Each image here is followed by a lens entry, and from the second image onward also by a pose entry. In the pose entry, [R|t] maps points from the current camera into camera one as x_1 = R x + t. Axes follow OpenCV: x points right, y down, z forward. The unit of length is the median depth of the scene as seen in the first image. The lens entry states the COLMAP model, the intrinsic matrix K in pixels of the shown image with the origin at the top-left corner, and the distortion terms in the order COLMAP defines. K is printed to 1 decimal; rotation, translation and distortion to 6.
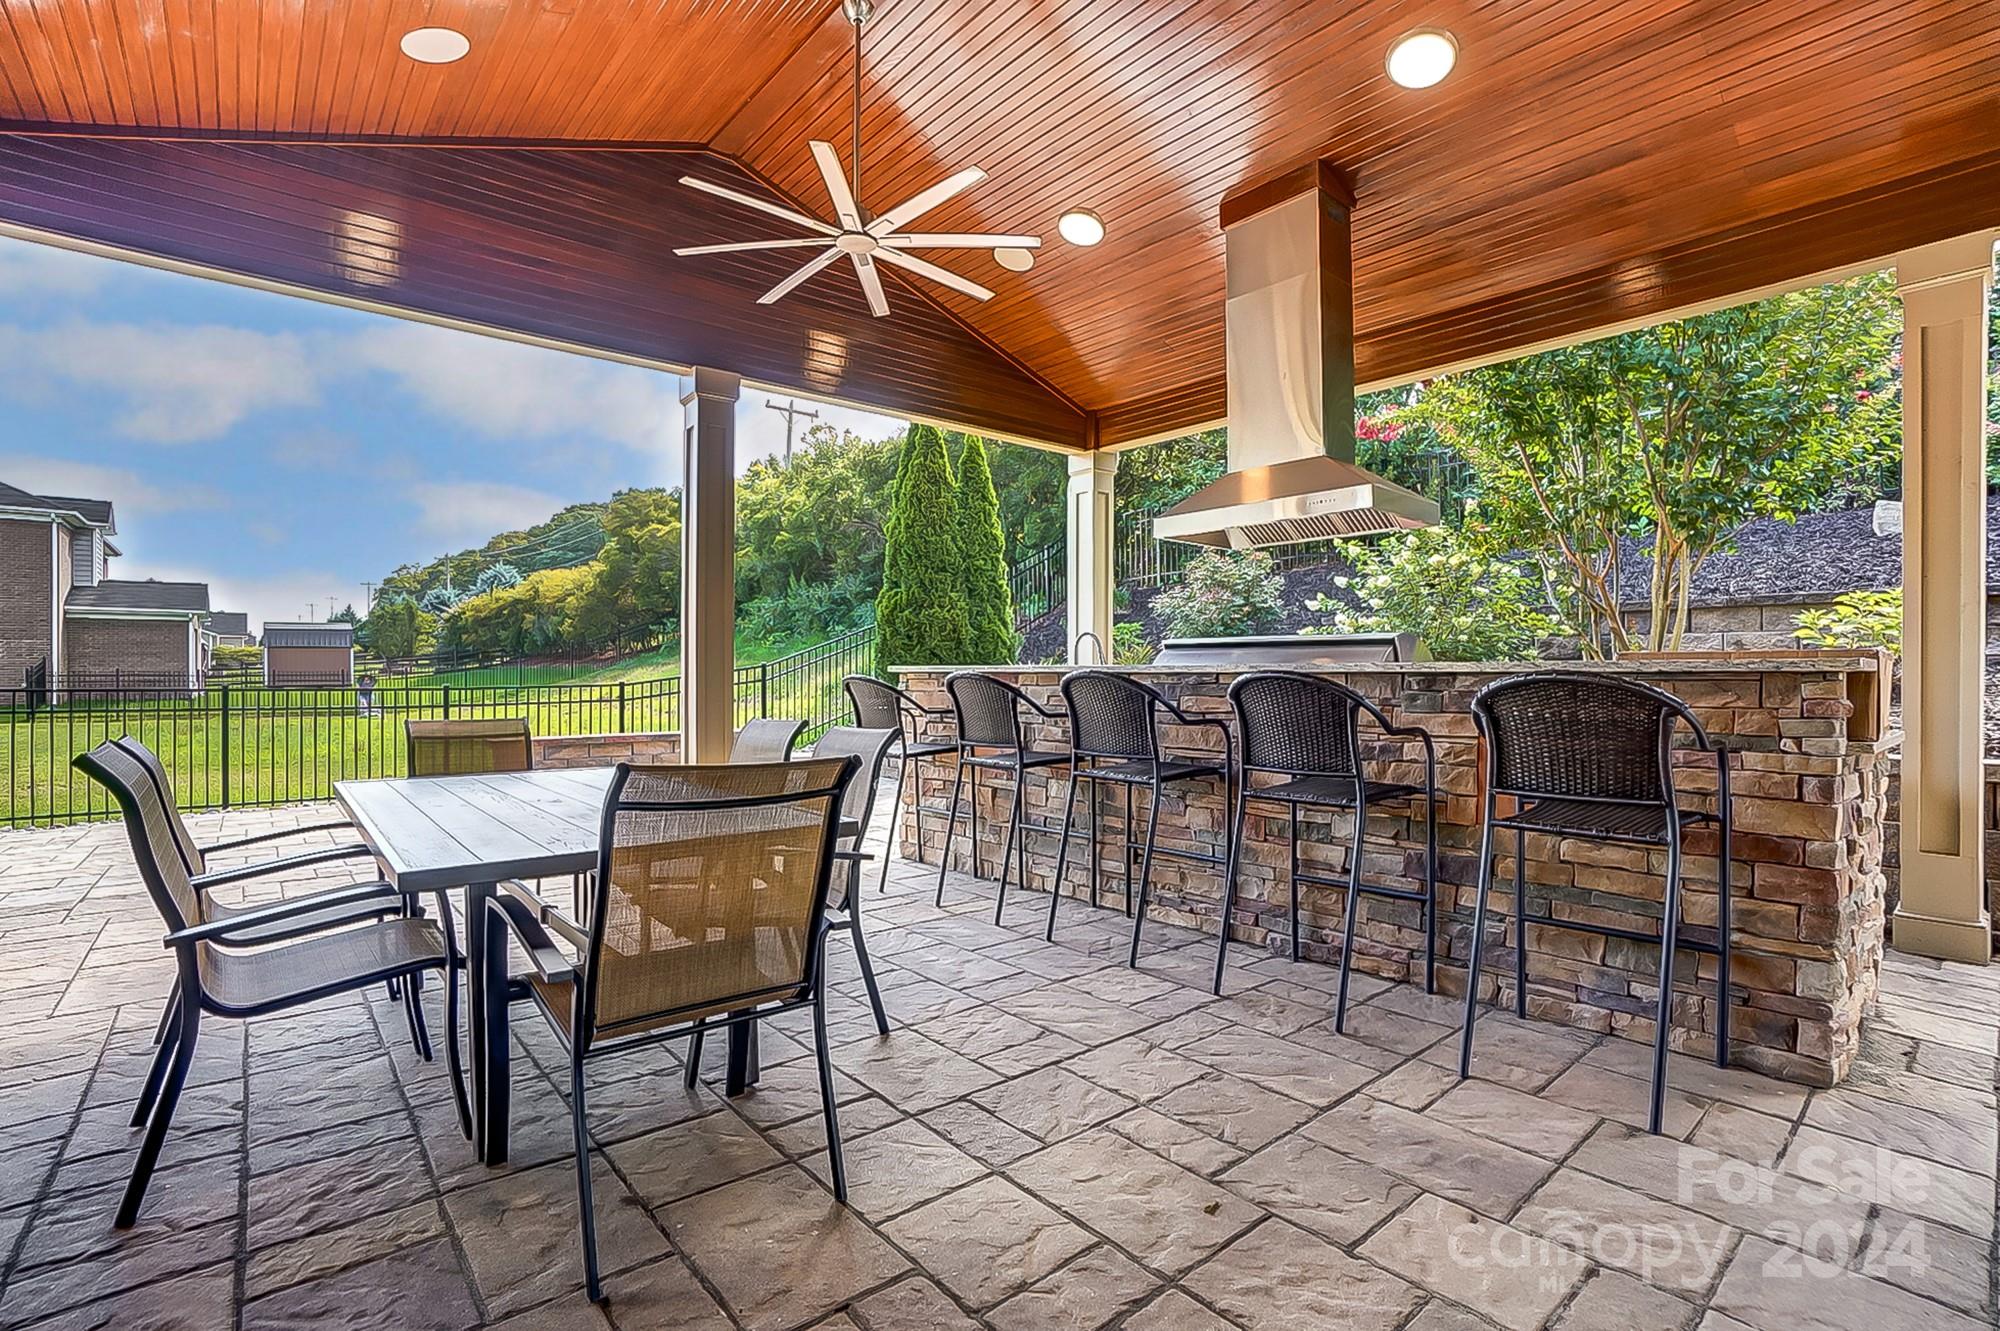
lens RADIAL K [[910.9, 0, 989.8], [0, 910.9, 684.5], [0, 0, 1]] dist [-0.039153, 0.000021]
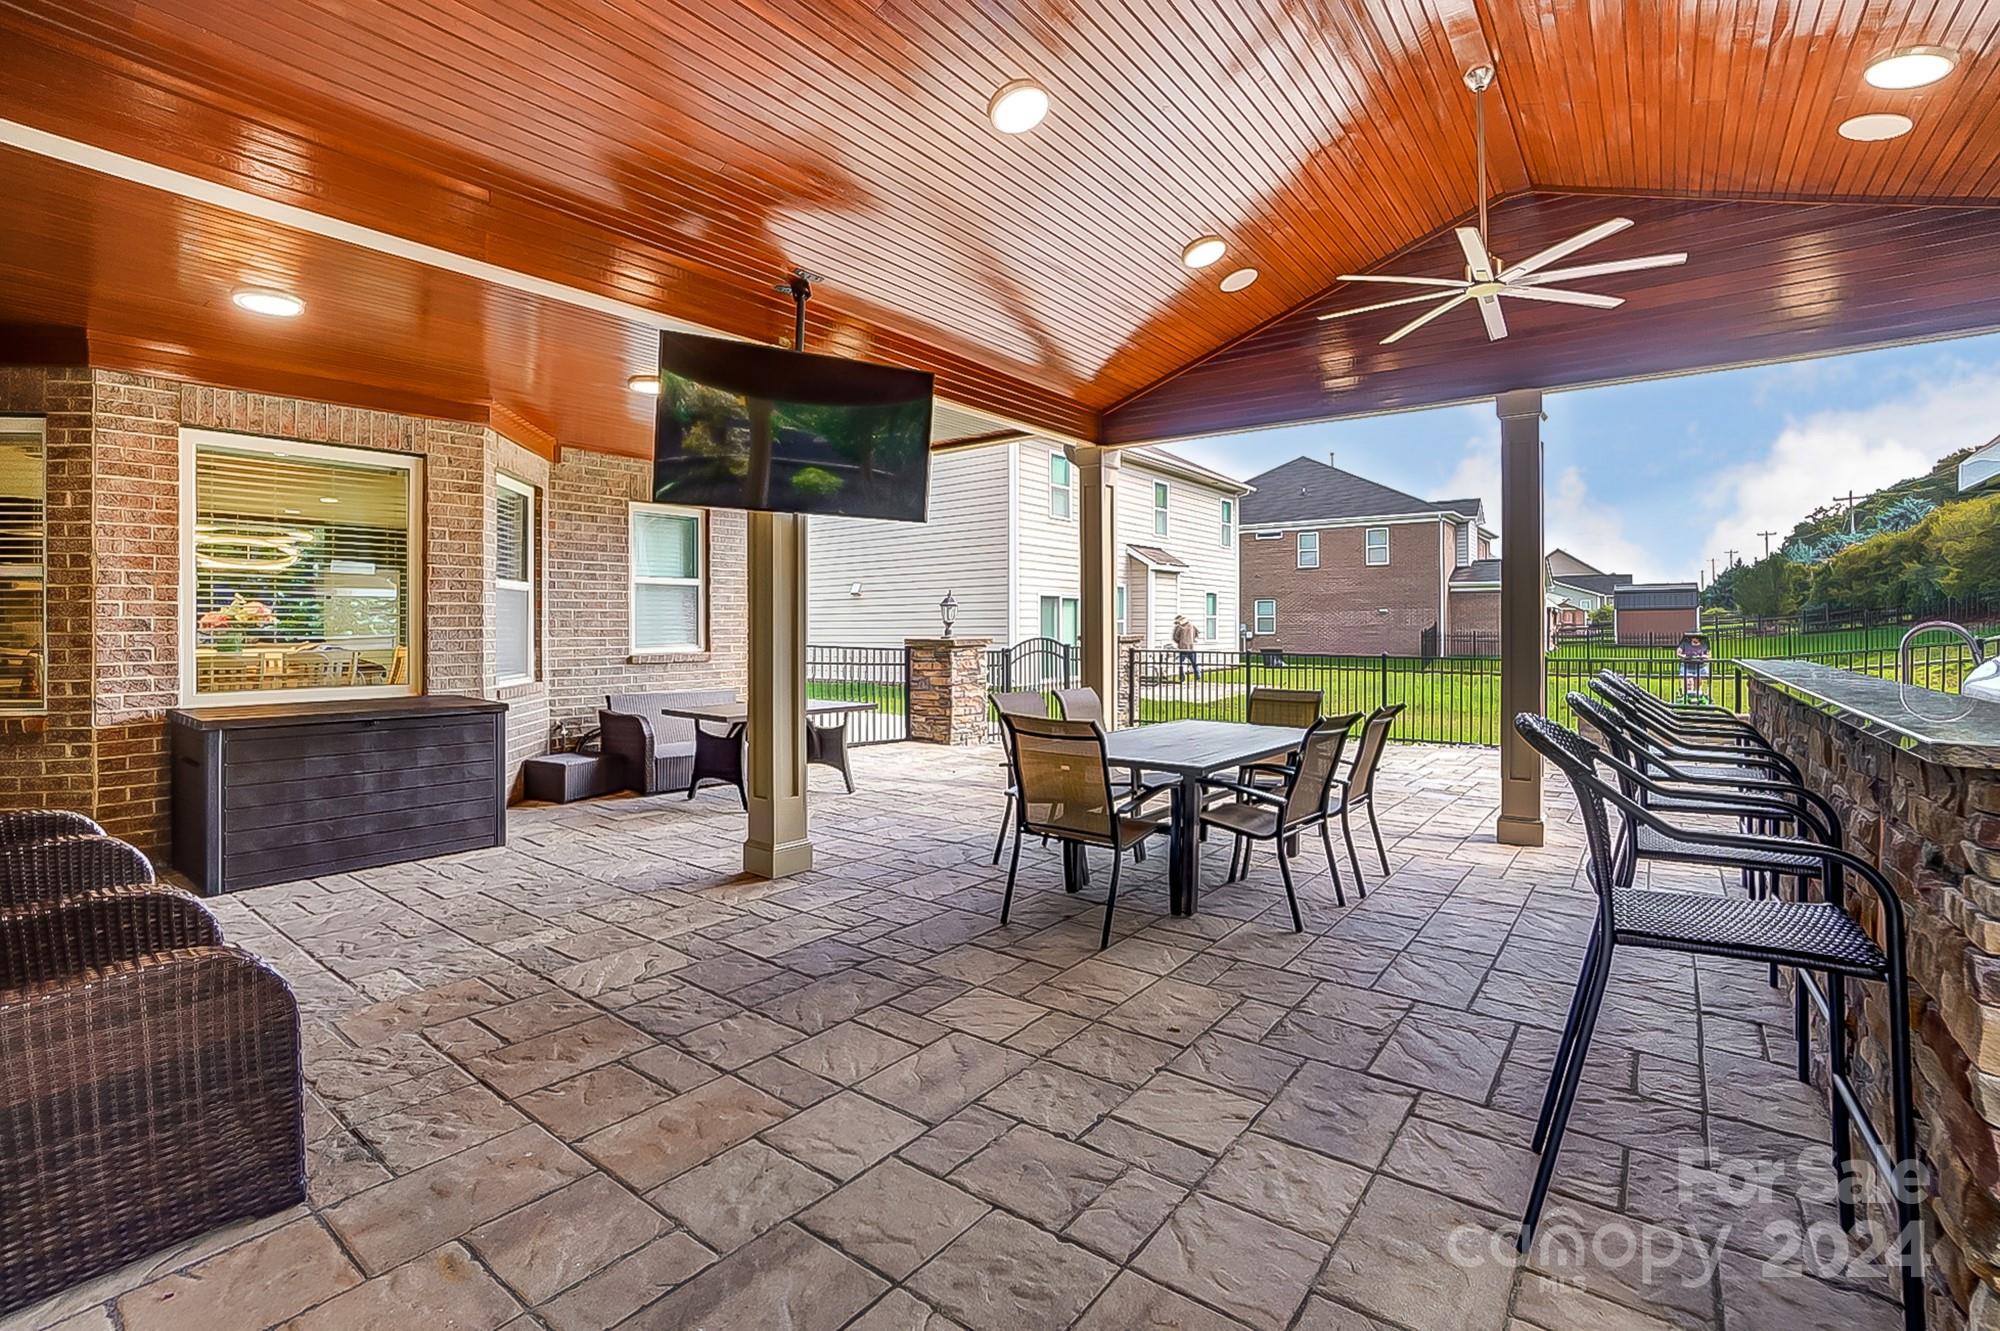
lens RADIAL K [[888.5, 0, 1000.0], [0, 888.5, 665.5], [0, 0, 1]] dist [-0.000830, -0.000089]
pose [[0.239241, 0.037780, -0.970225, 0.901412], [-0.012159, 0.999281, 0.035913, -0.058514], [0.970884, 0.003205, 0.239529, 0.177014]]
